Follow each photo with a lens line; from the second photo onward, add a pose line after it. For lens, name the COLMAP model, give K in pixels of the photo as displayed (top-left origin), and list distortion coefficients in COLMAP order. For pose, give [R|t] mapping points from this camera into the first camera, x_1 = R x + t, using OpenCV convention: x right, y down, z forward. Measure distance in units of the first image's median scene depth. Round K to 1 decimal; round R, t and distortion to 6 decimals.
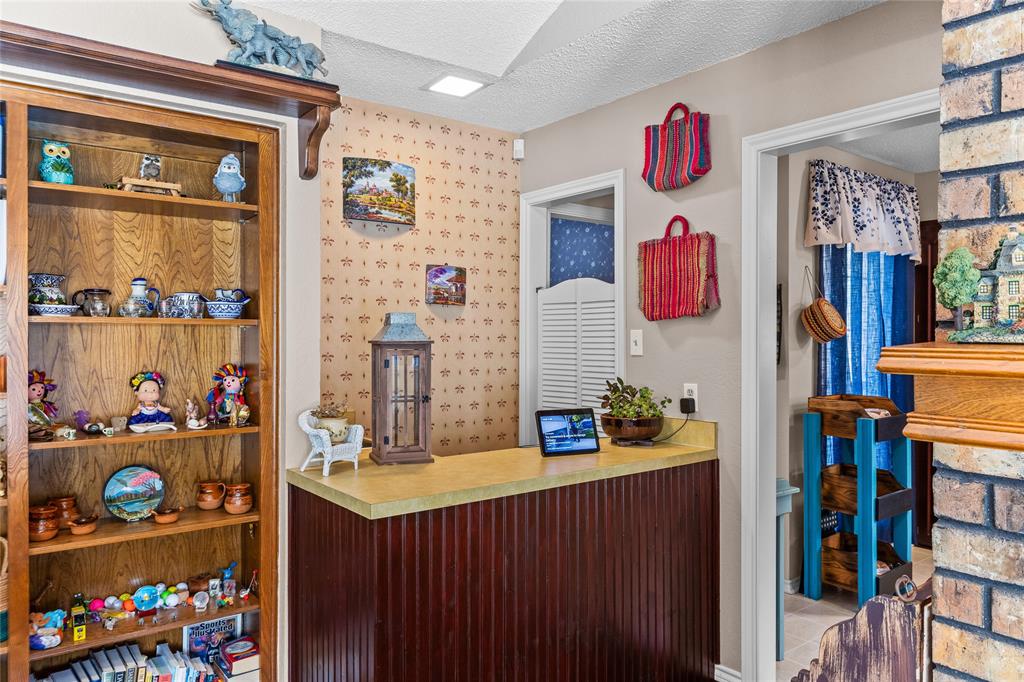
lens RADIAL K [[716.6, 0, 514.1], [0, 716.6, 334.8], [0, 0, 1]] dist [-0.000364, -0.000031]
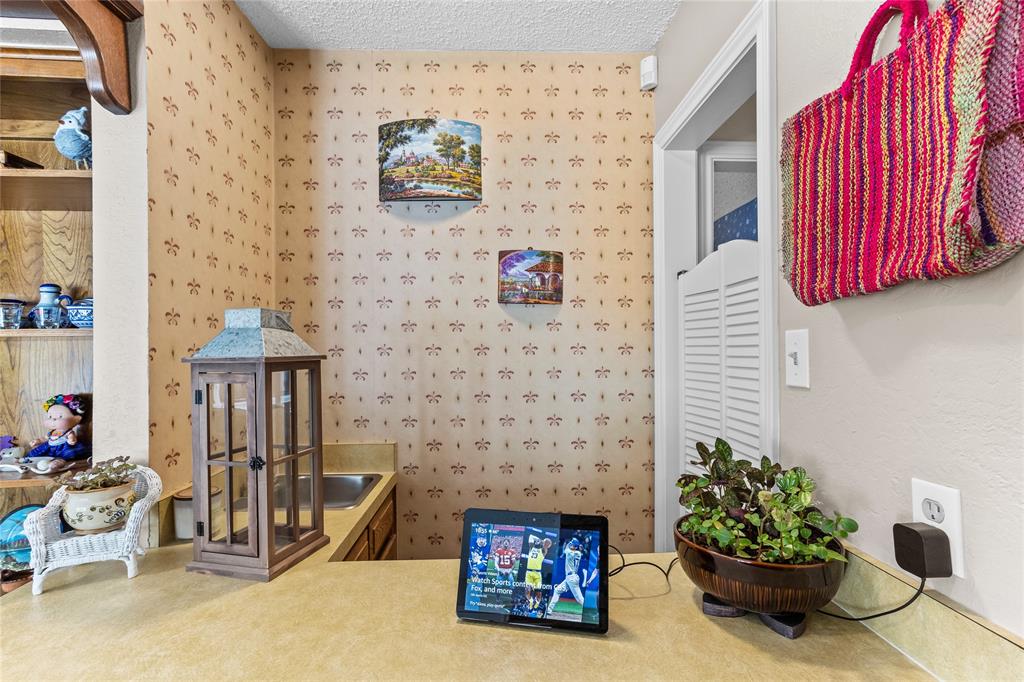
lens RADIAL K [[493.5, 0, 512.4], [0, 493.5, 343.8], [0, 0, 1]] dist [-0.003570, 0.000737]
pose [[0.814766, -0.014030, -0.579621, 0.200050], [0.012421, 0.999900, -0.006742, 0.001860], [0.579657, -0.001706, 0.814859, 0.636958]]
